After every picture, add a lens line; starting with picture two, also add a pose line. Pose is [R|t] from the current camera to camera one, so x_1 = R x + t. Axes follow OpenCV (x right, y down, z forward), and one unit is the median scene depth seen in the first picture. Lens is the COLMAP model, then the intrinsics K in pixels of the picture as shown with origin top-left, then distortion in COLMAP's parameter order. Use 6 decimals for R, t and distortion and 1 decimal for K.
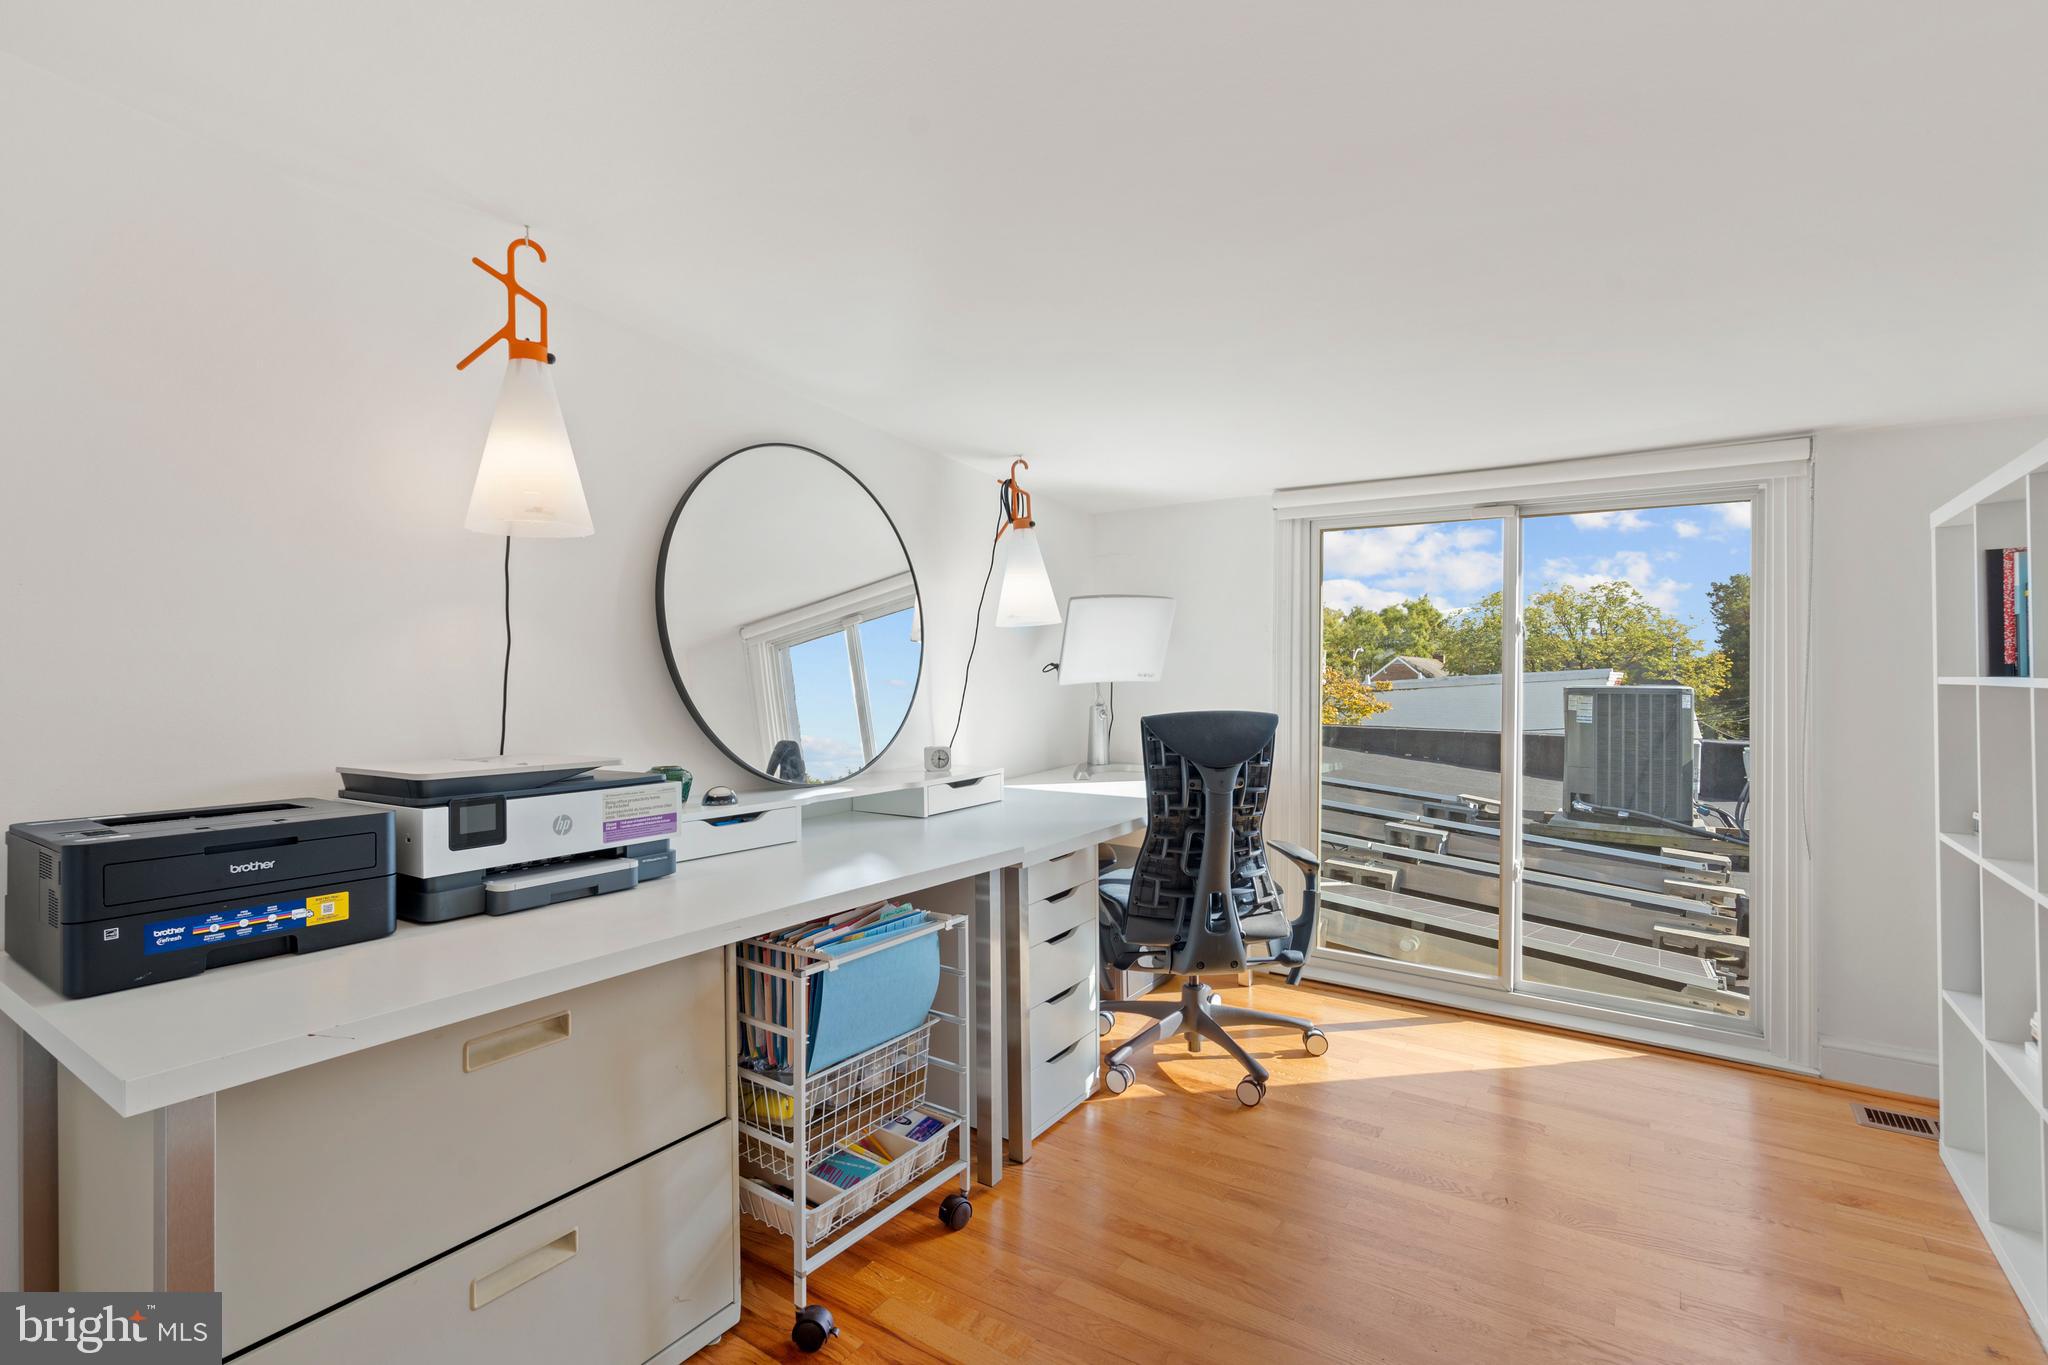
lens RADIAL K [[937.7, 0, 1021.2], [0, 937.7, 682.1], [0, 0, 1]] dist [-0.001640, 0.000639]
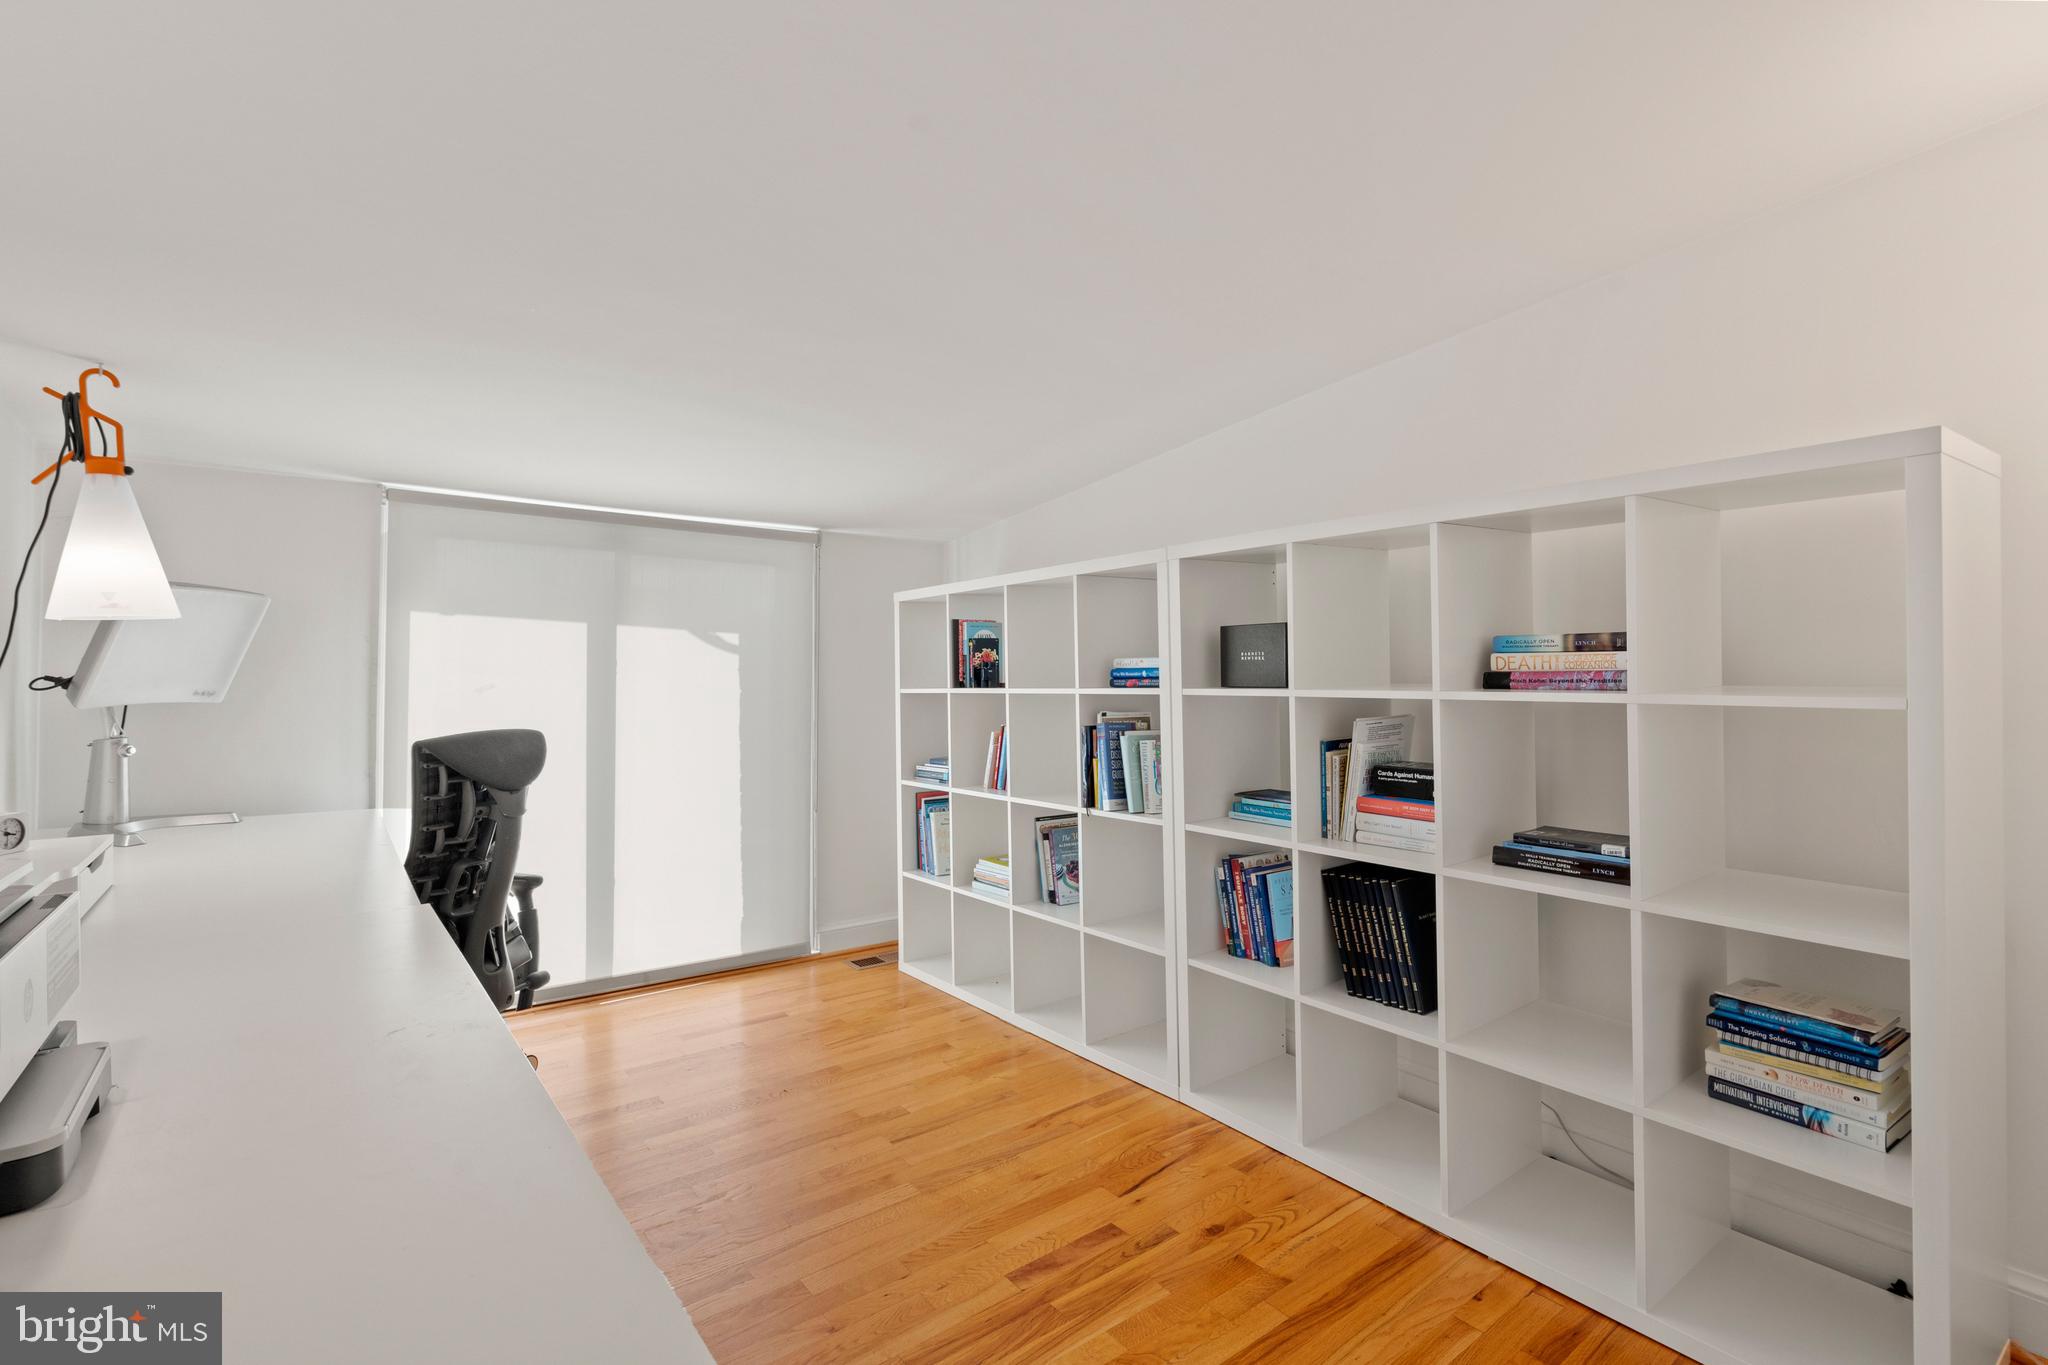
lens RADIAL K [[937.7, 0, 1013.7], [0, 937.7, 676.4], [0, 0, 1]] dist [-0.001640, 0.000639]
pose [[0.329012, 0.007511, 0.944296, -0.497951], [0.013860, 0.999822, -0.012781, -0.002605], [-0.944224, 0.017293, 0.328850, 0.209542]]
